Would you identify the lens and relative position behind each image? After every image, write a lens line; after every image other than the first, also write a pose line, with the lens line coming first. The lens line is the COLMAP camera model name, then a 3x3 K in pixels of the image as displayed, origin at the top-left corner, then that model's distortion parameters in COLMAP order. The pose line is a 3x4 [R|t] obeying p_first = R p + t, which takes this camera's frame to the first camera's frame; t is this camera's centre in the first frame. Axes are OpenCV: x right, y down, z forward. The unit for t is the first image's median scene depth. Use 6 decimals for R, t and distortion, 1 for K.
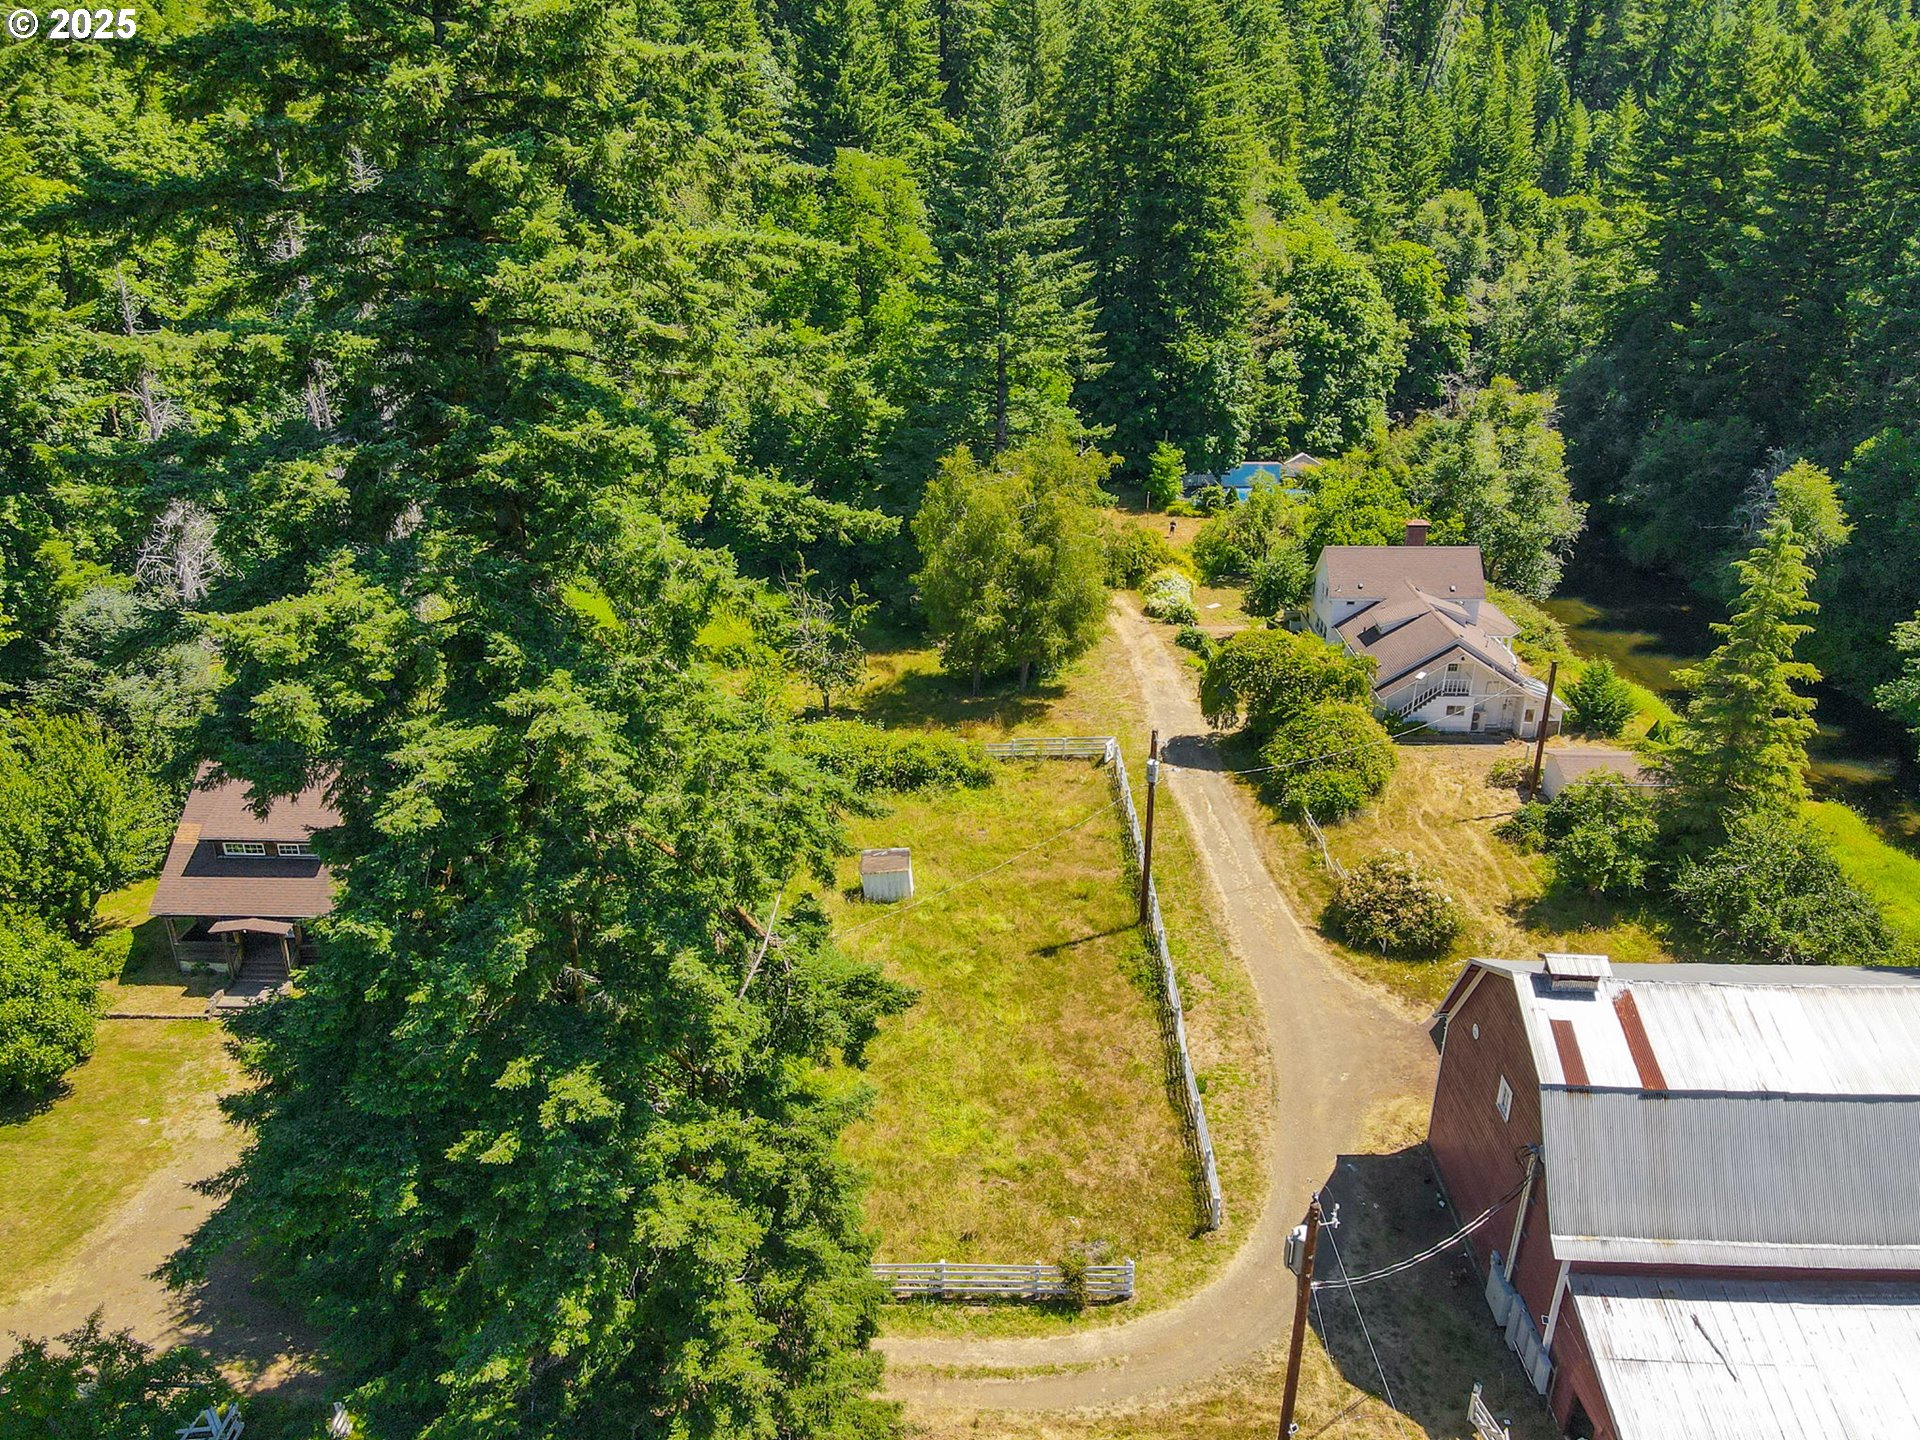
lens RADIAL K [[1404.5, 0, 943.1], [0, 1404.5, 719.2], [0, 0, 1]] dist [0.006389, 0.002216]
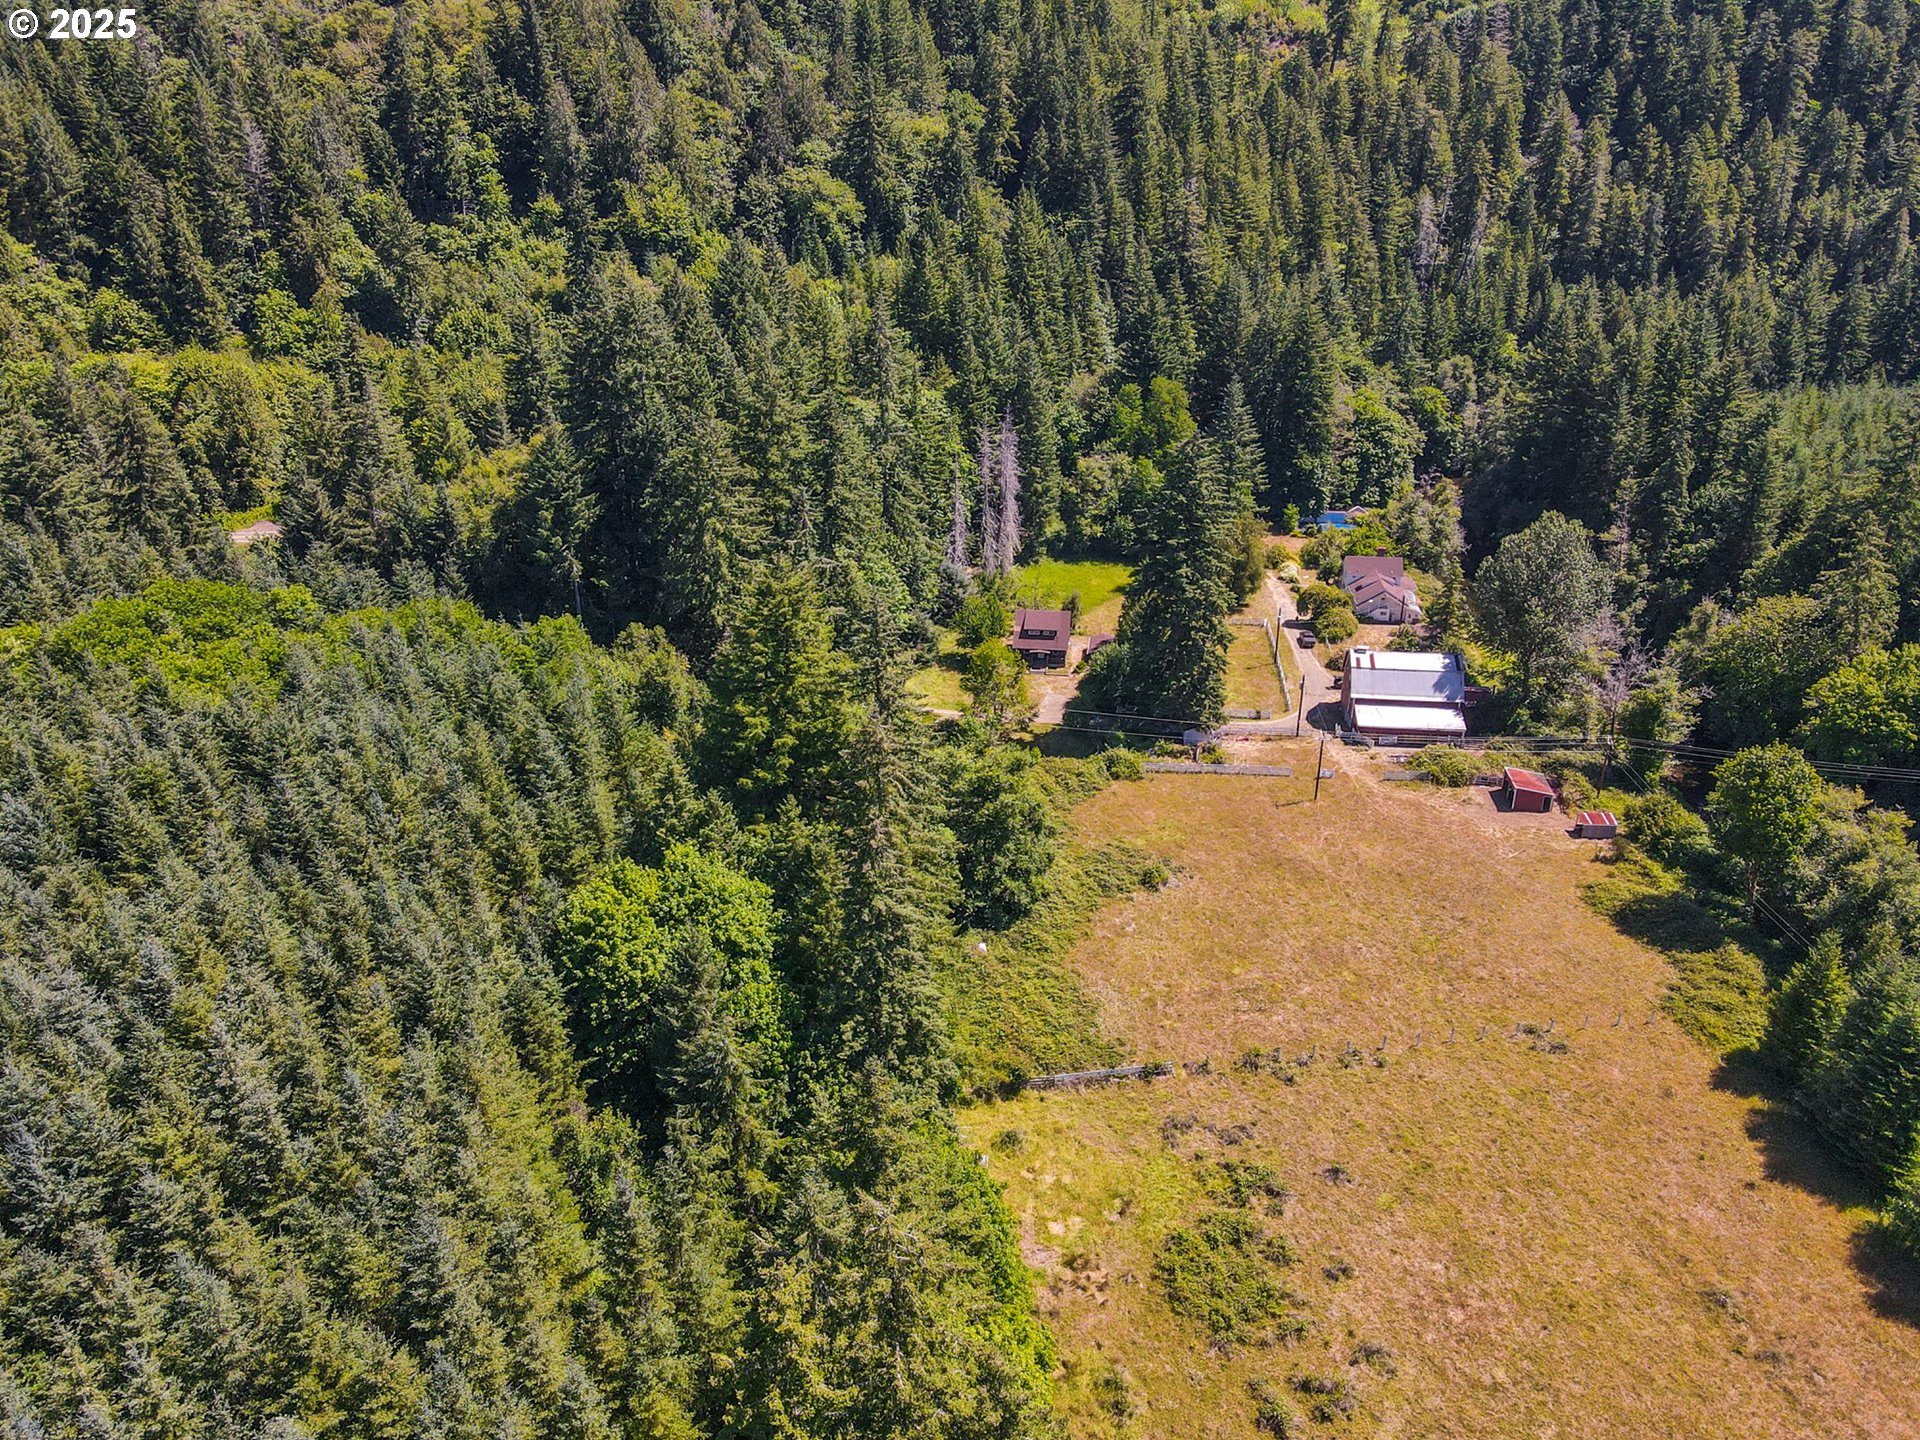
lens RADIAL K [[1404.5, 0, 943.1], [0, 1404.5, 719.2], [0, 0, 1]] dist [0.006389, 0.002216]
pose [[0.995546, 0.038150, -0.086216, -0.194769], [-0.036218, 0.999059, 0.023865, 0.117338], [0.087045, -0.020636, 0.995991, -1.336663]]
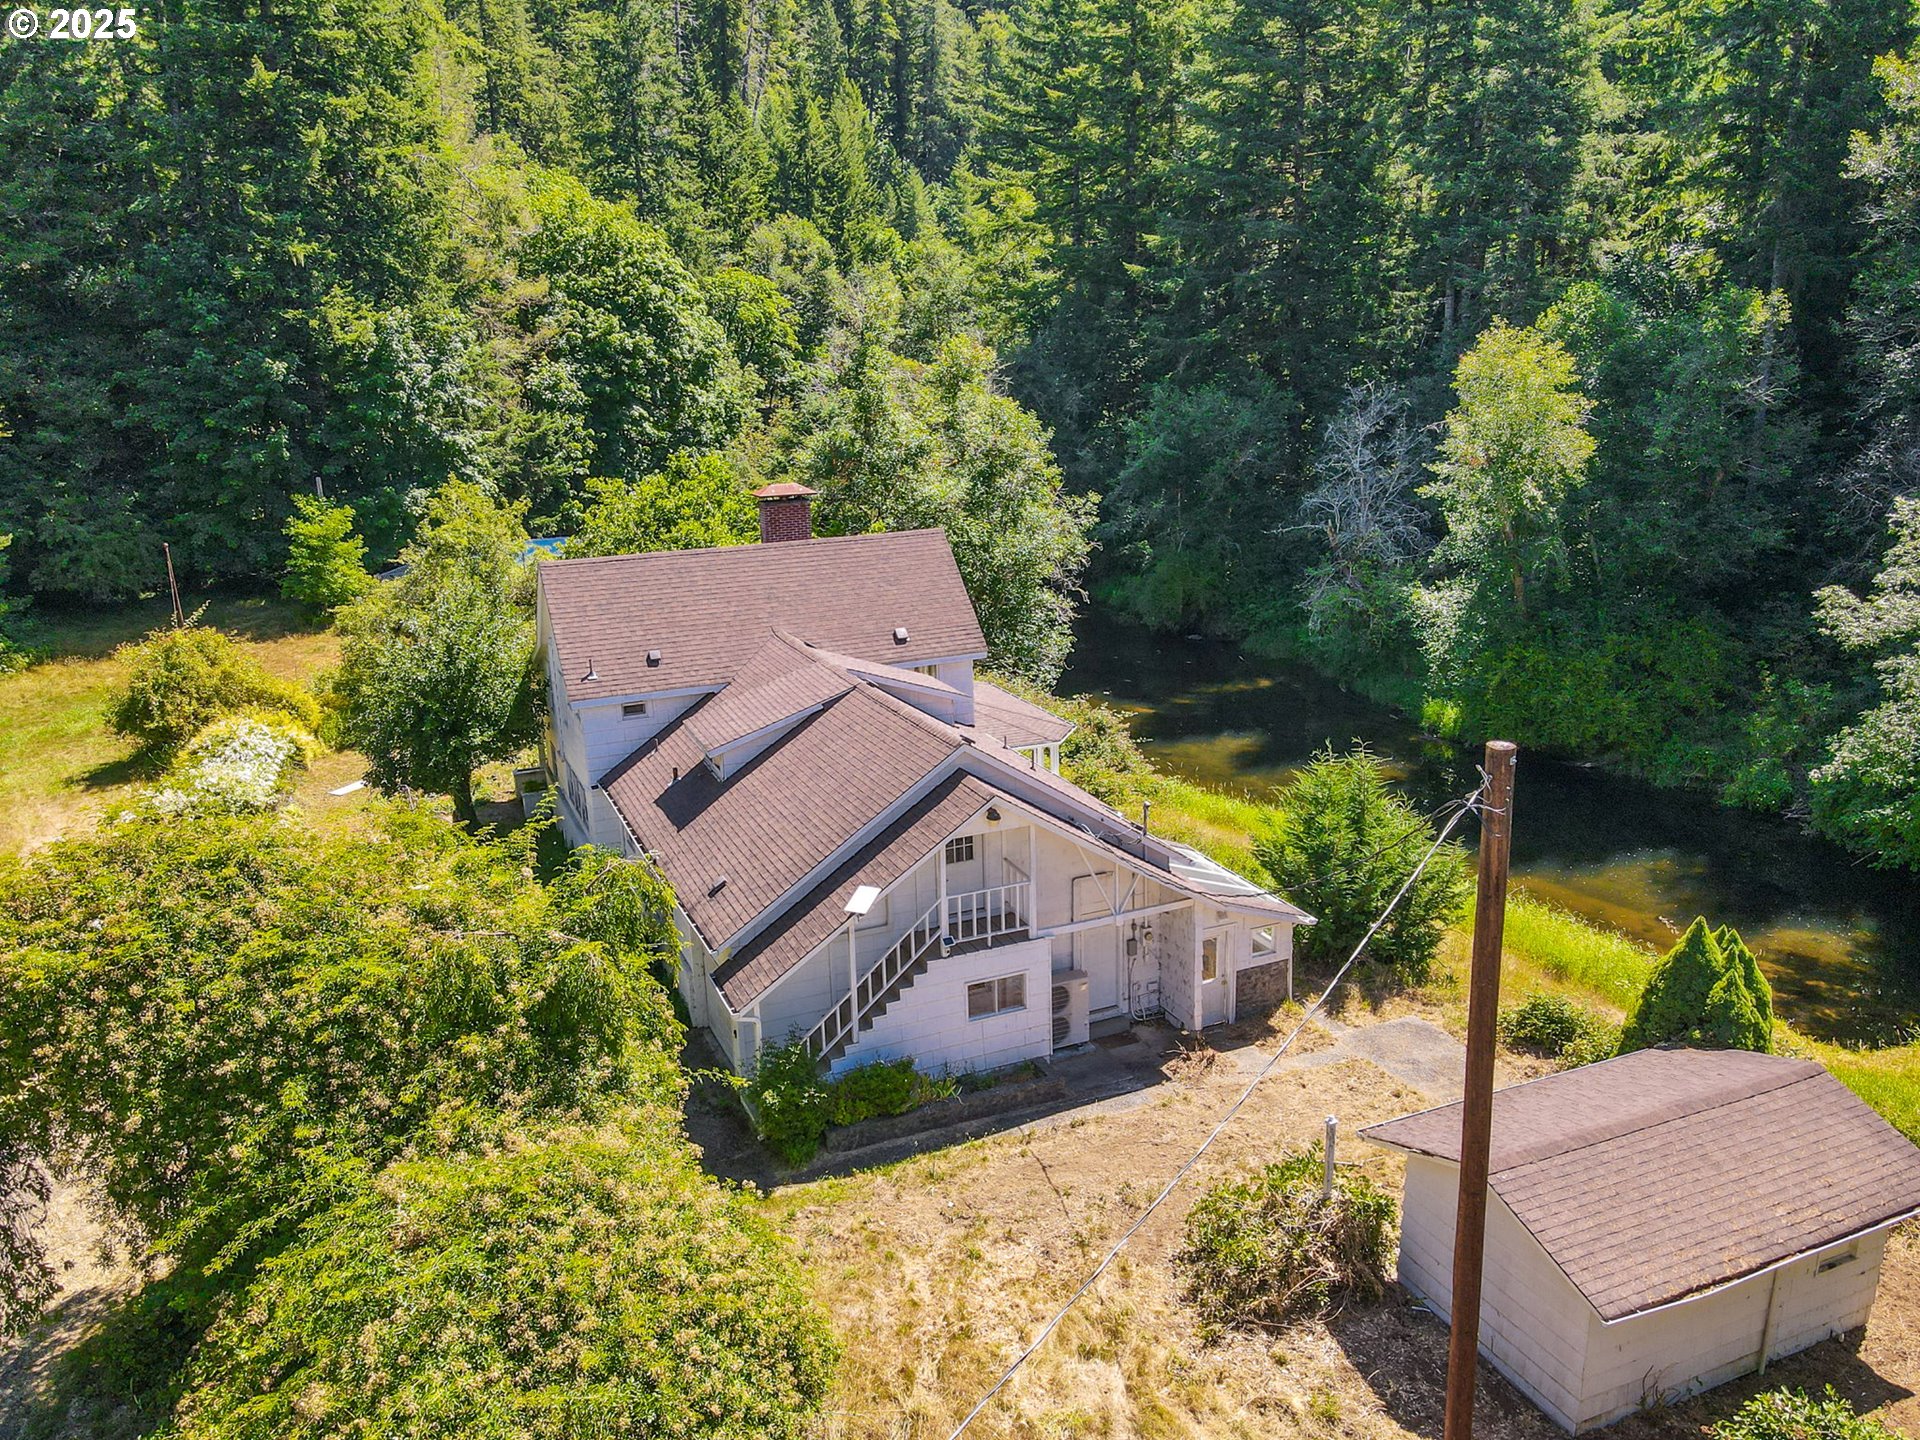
lens RADIAL K [[1404.5, 0, 943.1], [0, 1404.5, 719.2], [0, 0, 1]] dist [0.006389, 0.002216]
pose [[0.912551, -0.132698, 0.386836, 0.163945], [0.187199, 0.976518, -0.106627, -0.021437], [-0.363603, 0.169718, 0.915963, 0.477931]]
